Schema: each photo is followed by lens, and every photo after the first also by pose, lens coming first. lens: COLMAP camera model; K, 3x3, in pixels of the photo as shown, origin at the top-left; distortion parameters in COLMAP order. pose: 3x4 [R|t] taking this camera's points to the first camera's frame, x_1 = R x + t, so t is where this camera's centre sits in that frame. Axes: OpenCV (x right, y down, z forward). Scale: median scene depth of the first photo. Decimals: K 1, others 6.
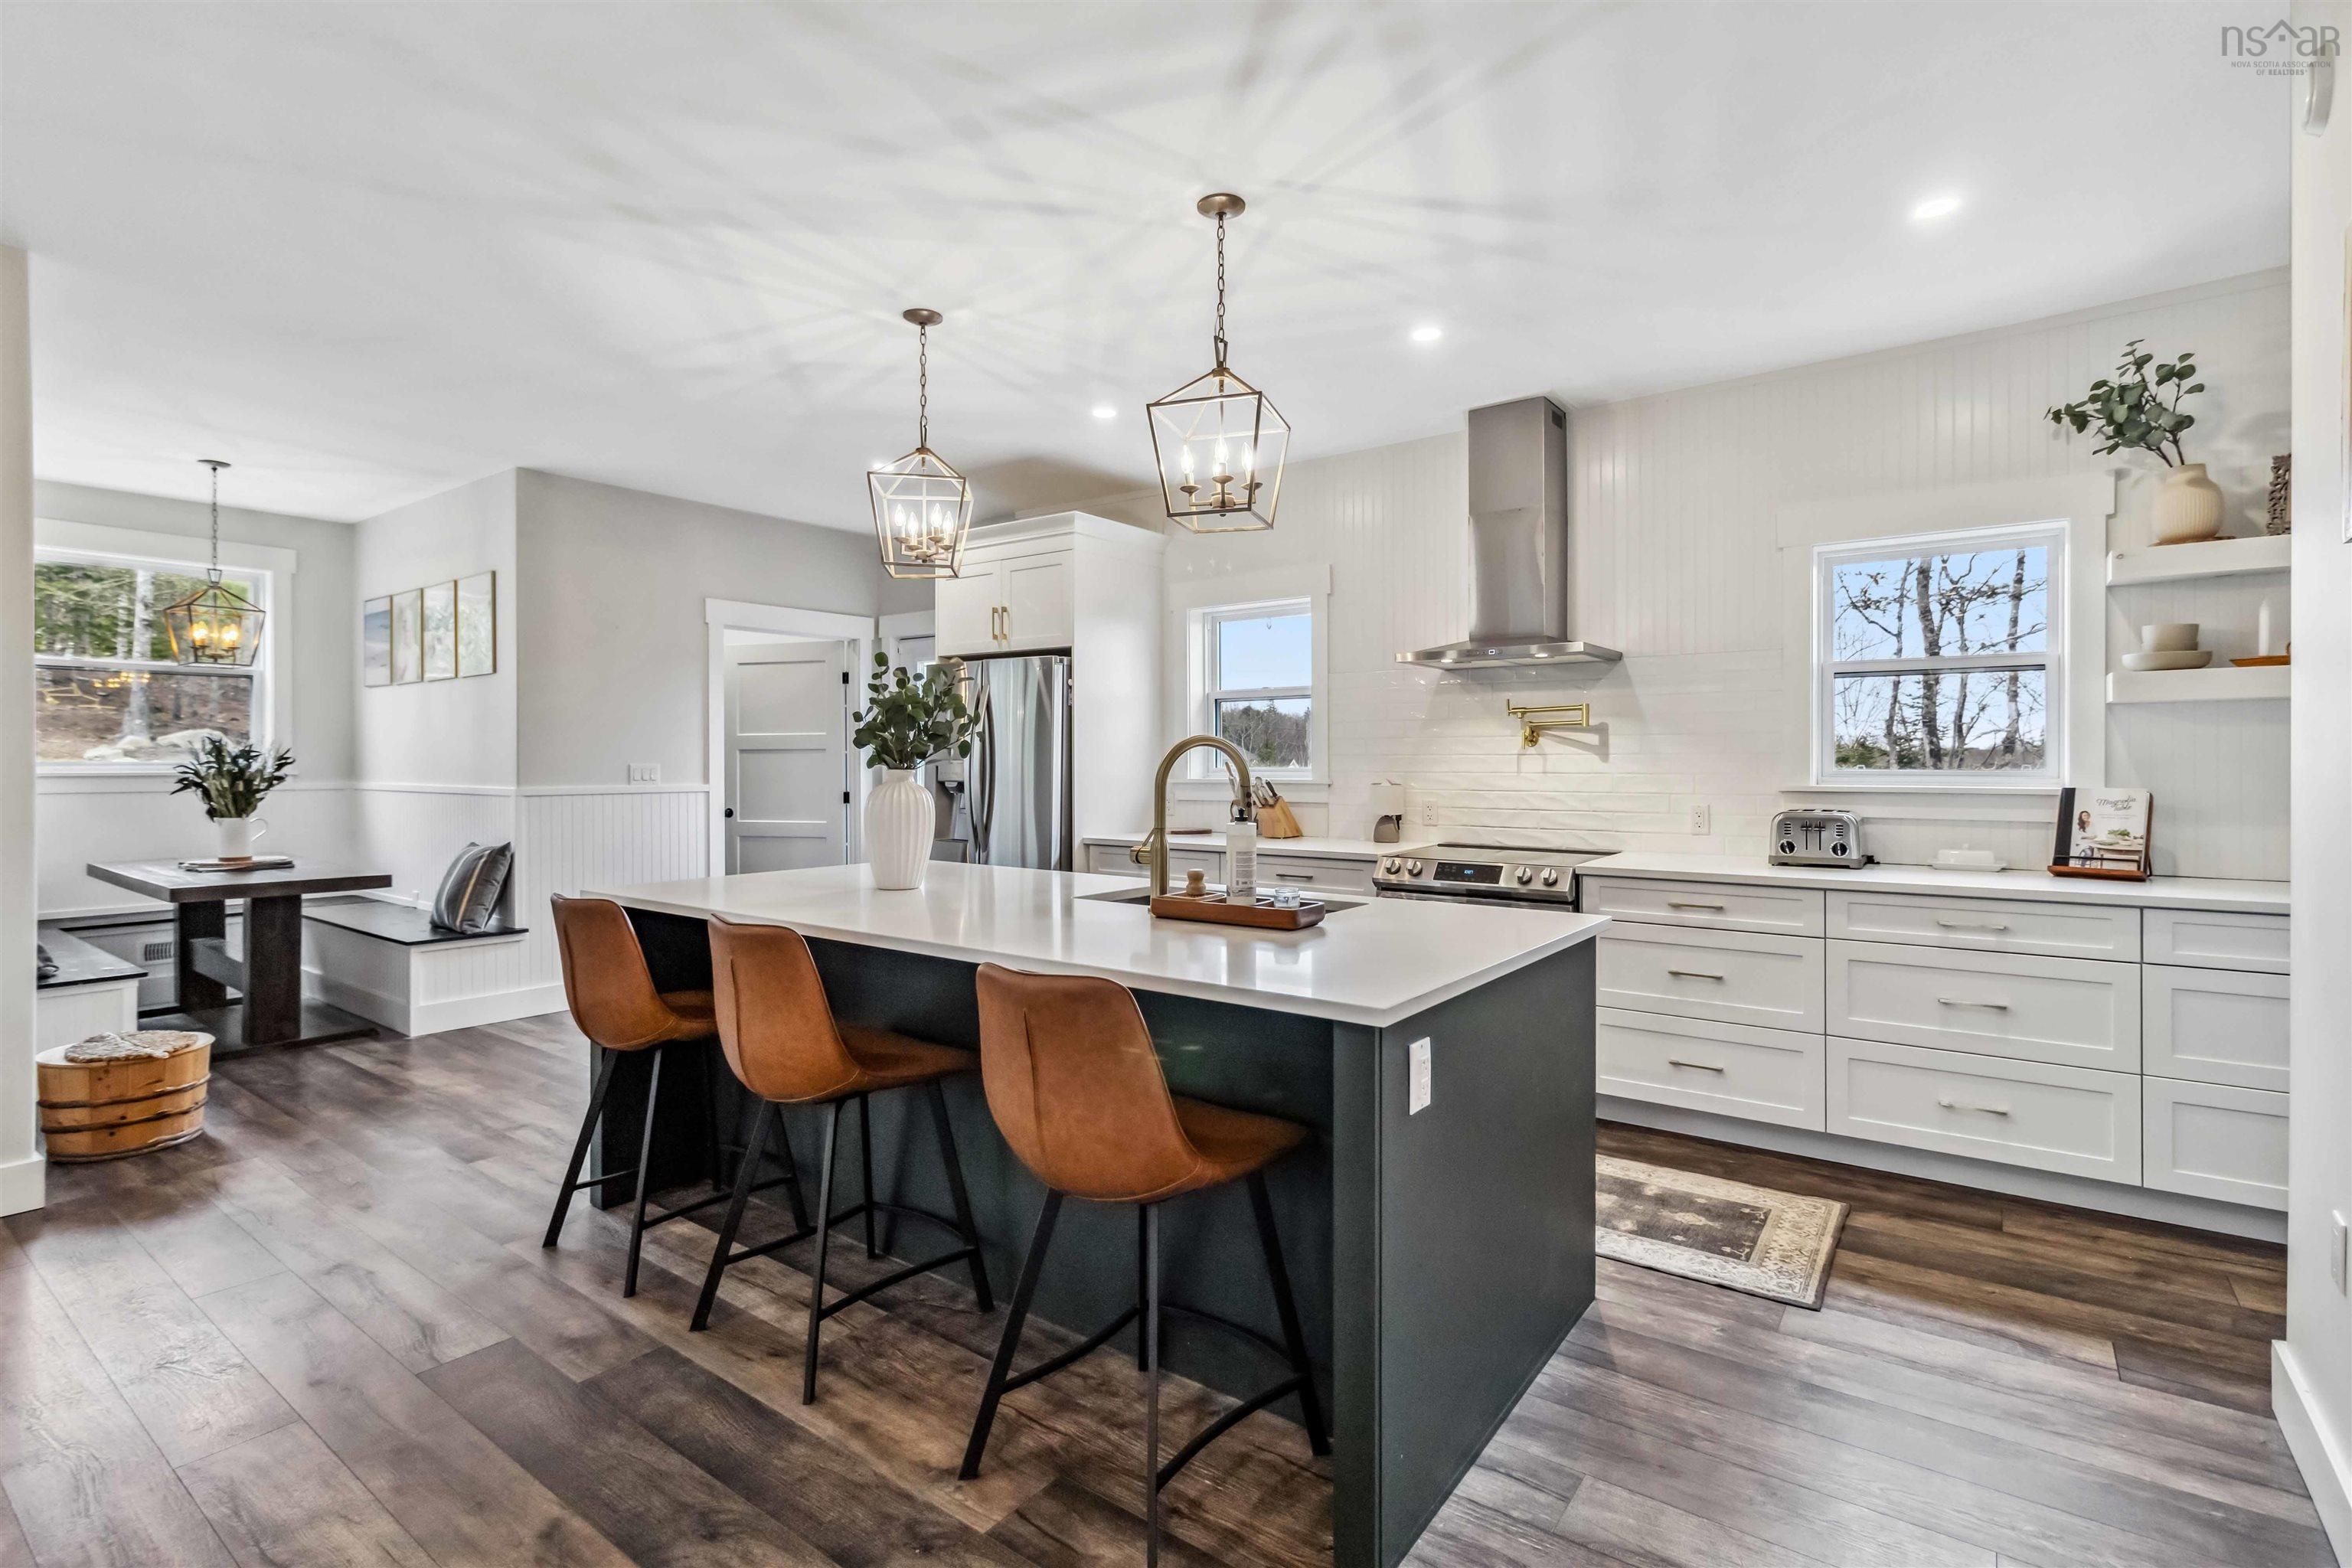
lens RADIAL K [[1095.2, 0, 1194.5], [0, 1095.2, 764.3], [0, 0, 1]] dist [0.000394, 0.001194]
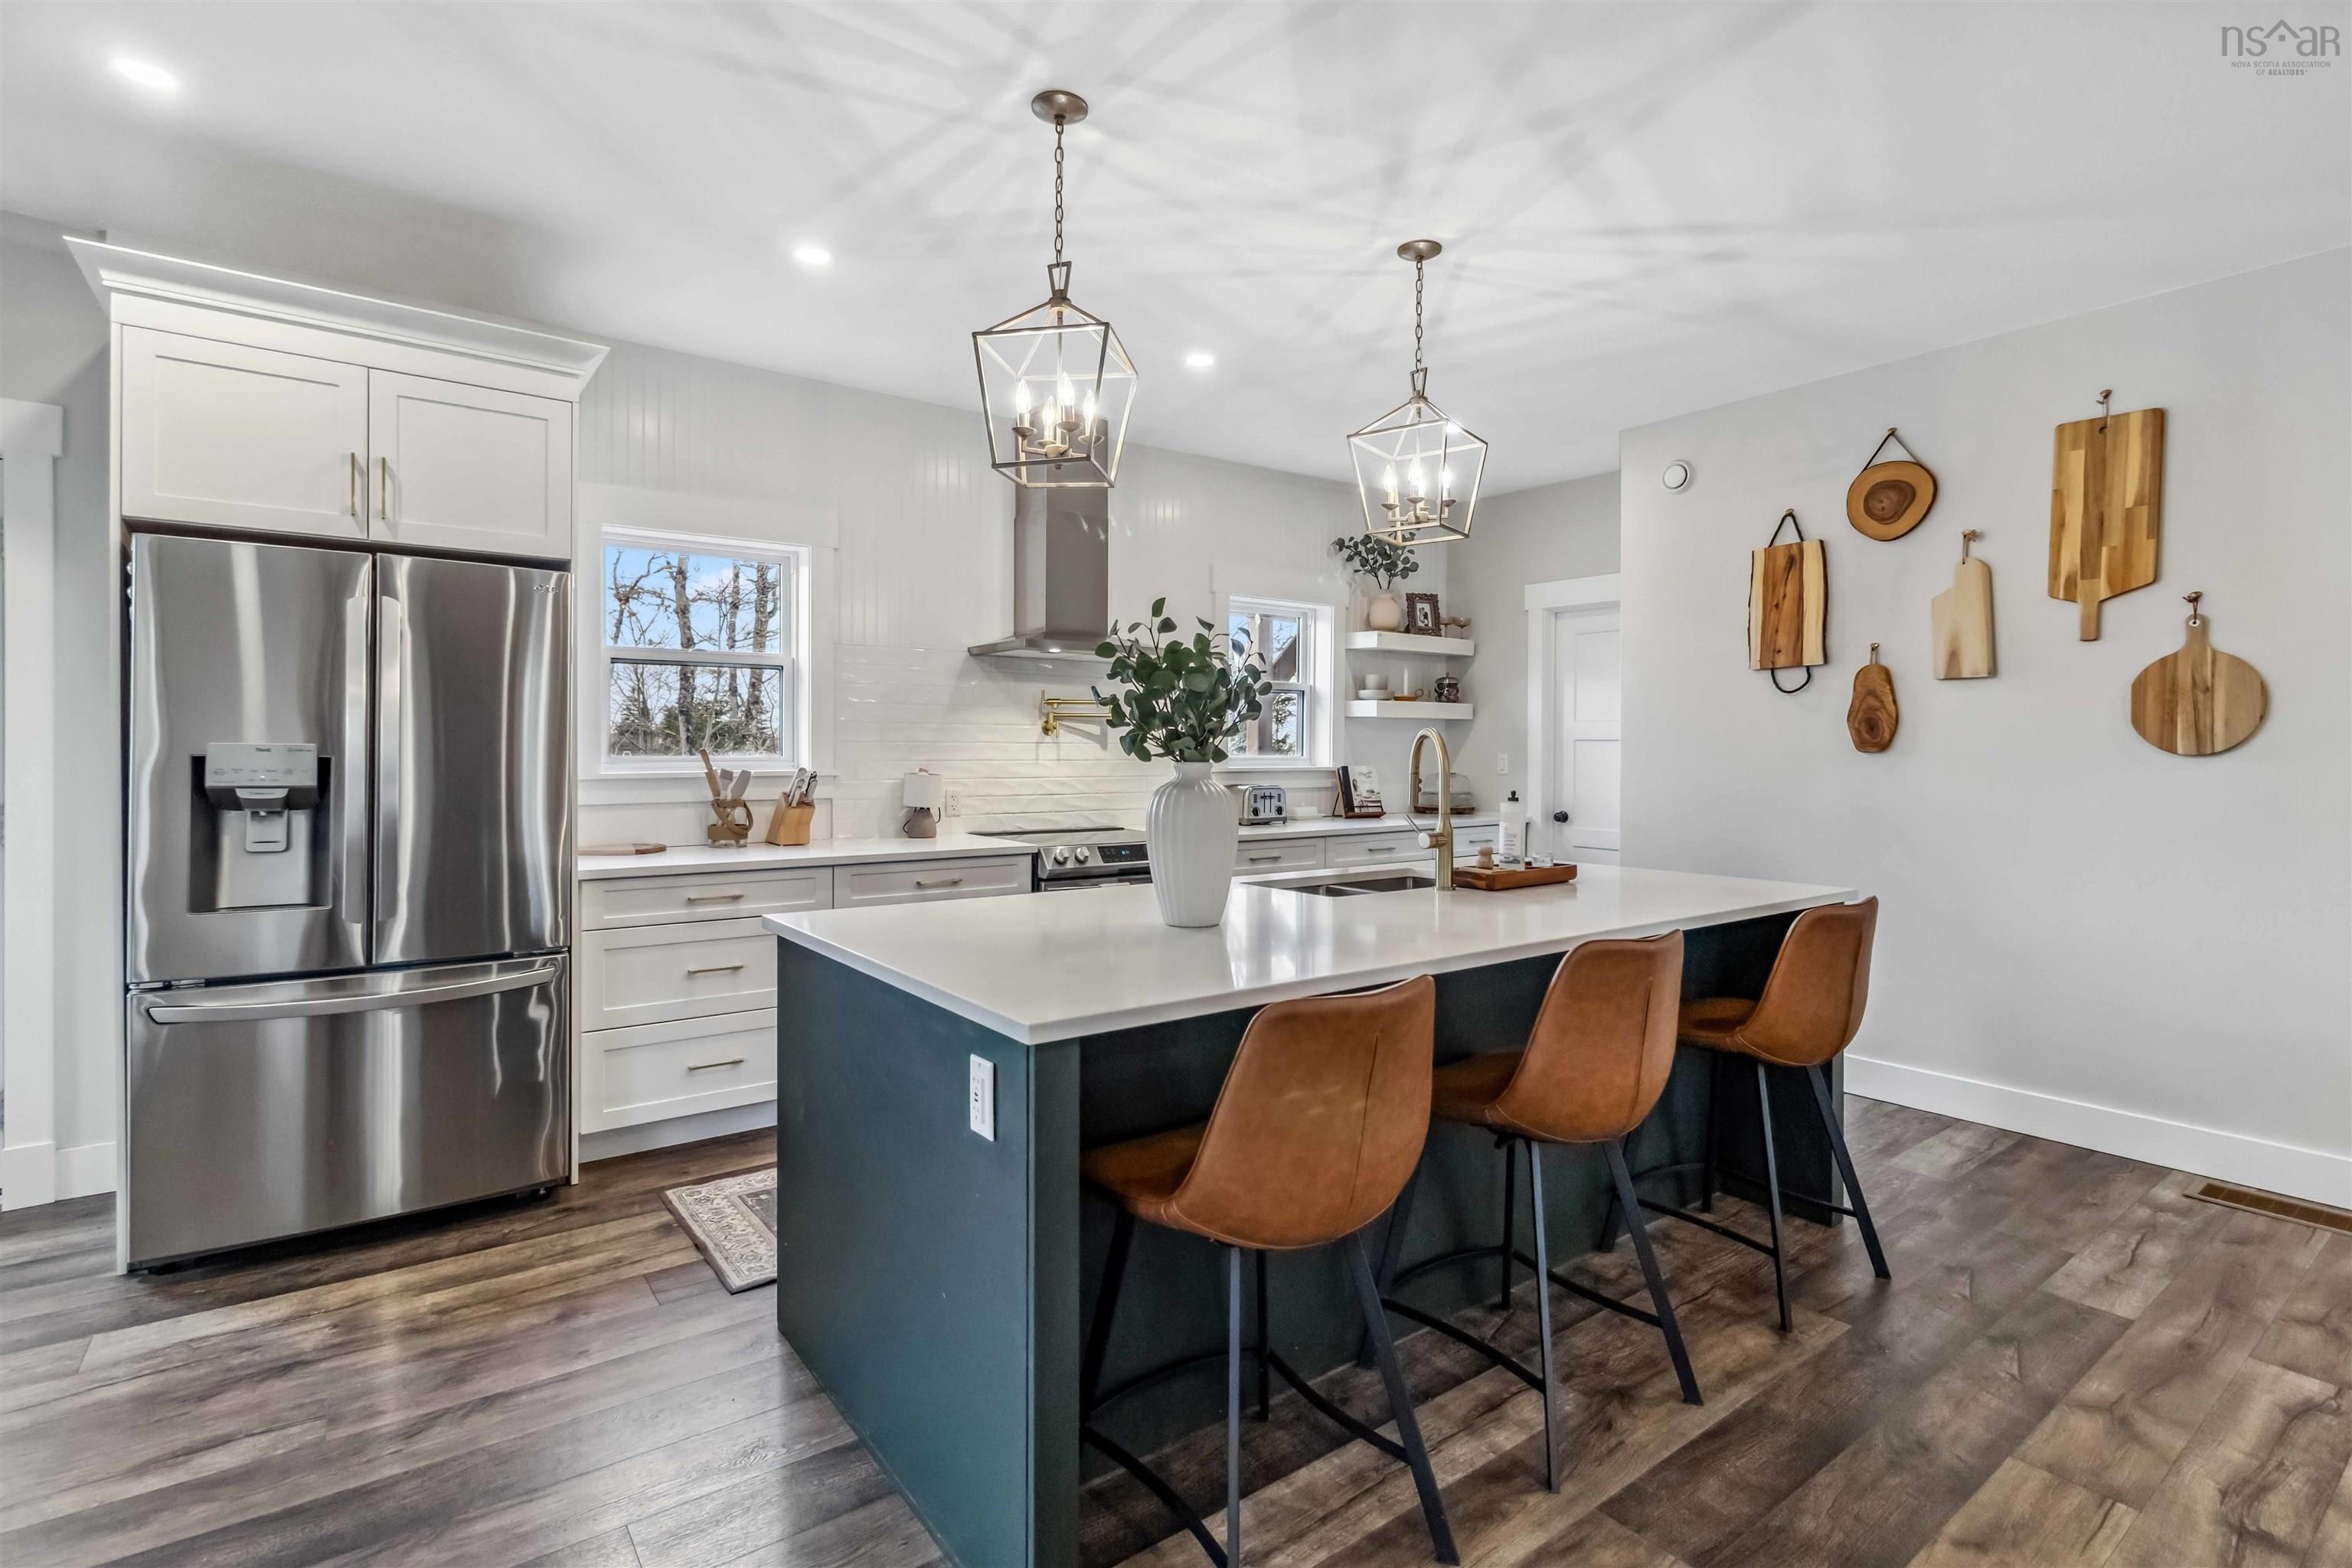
lens RADIAL K [[1118.7, 0, 1192.6], [0, 1118.7, 752.8], [0, 0, 1]] dist [0.001704, 0.001321]
pose [[0.285972, -0.002302, 0.958235, -0.665569], [-0.000720, 0.999996, 0.002617, -0.002189], [-0.958238, -0.001438, 0.285969, 0.528395]]
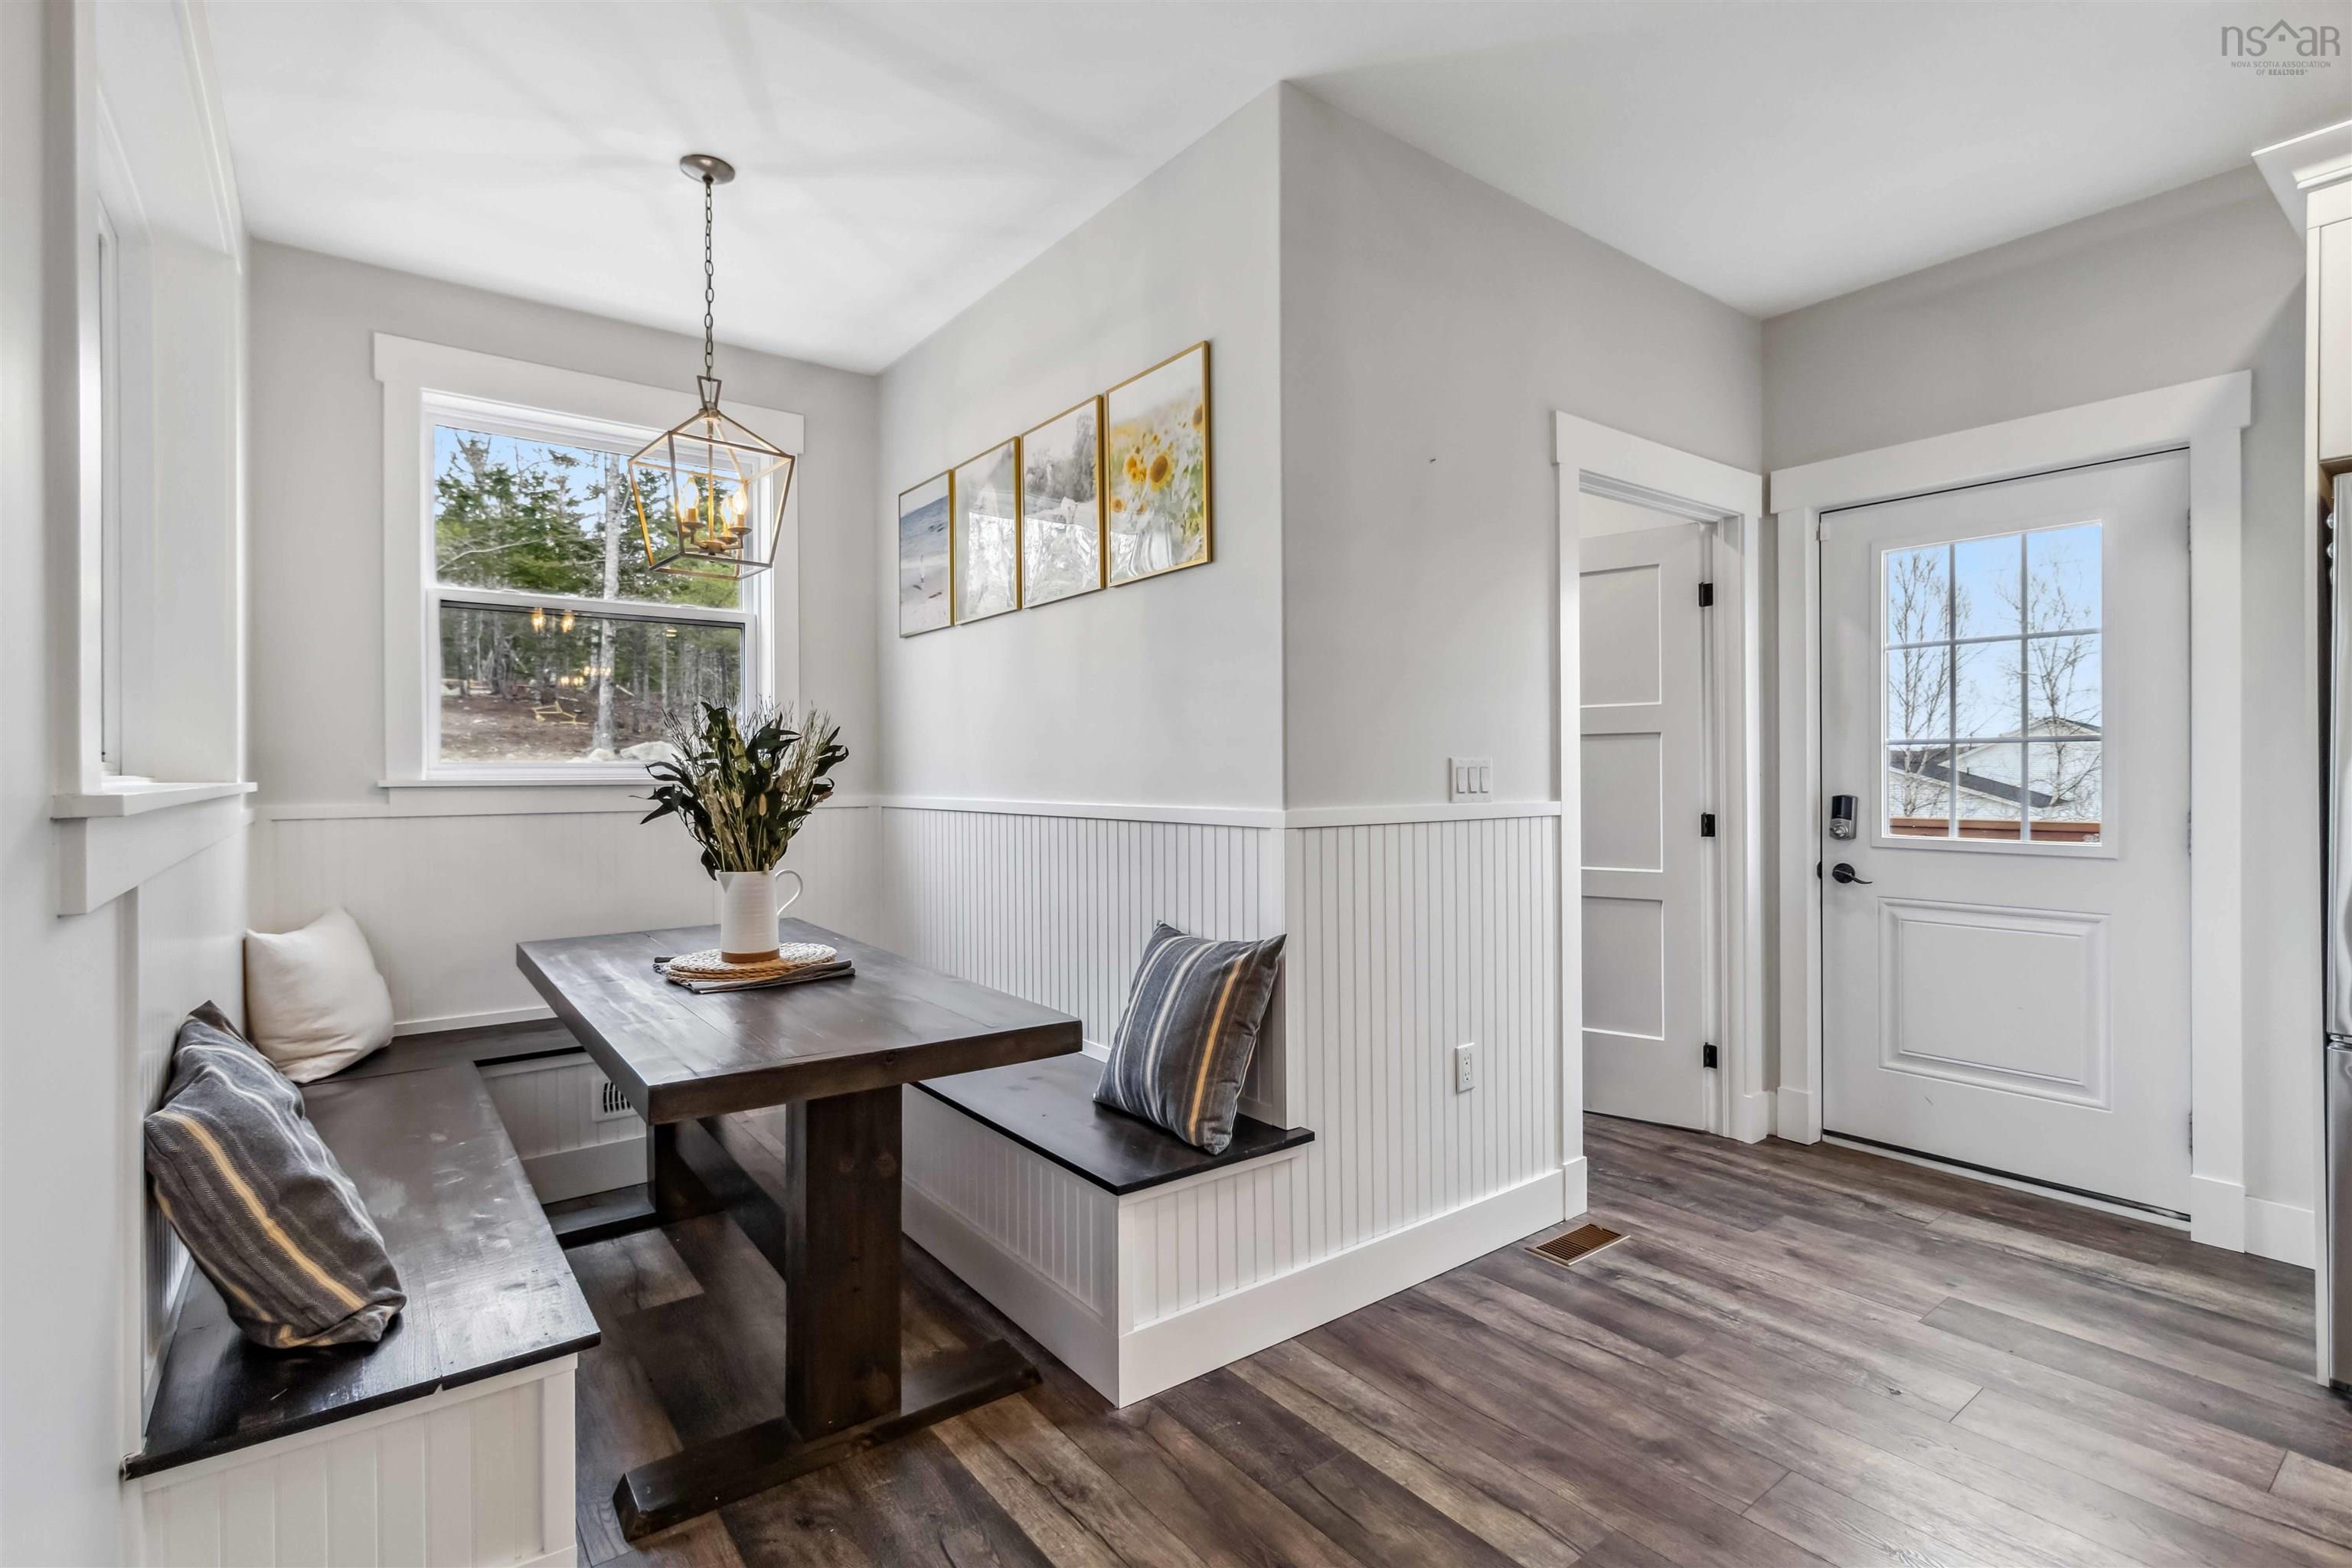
lens RADIAL K [[1097.7, 0, 1187.4], [0, 1097.7, 777.0], [0, 0, 1]] dist [0.002514, 0.000514]
pose [[0.960694, -0.004134, -0.277577, -0.602991], [0.004459, 0.999990, 0.000539, 0.008727], [0.277572, -0.001756, 0.960703, 0.638005]]
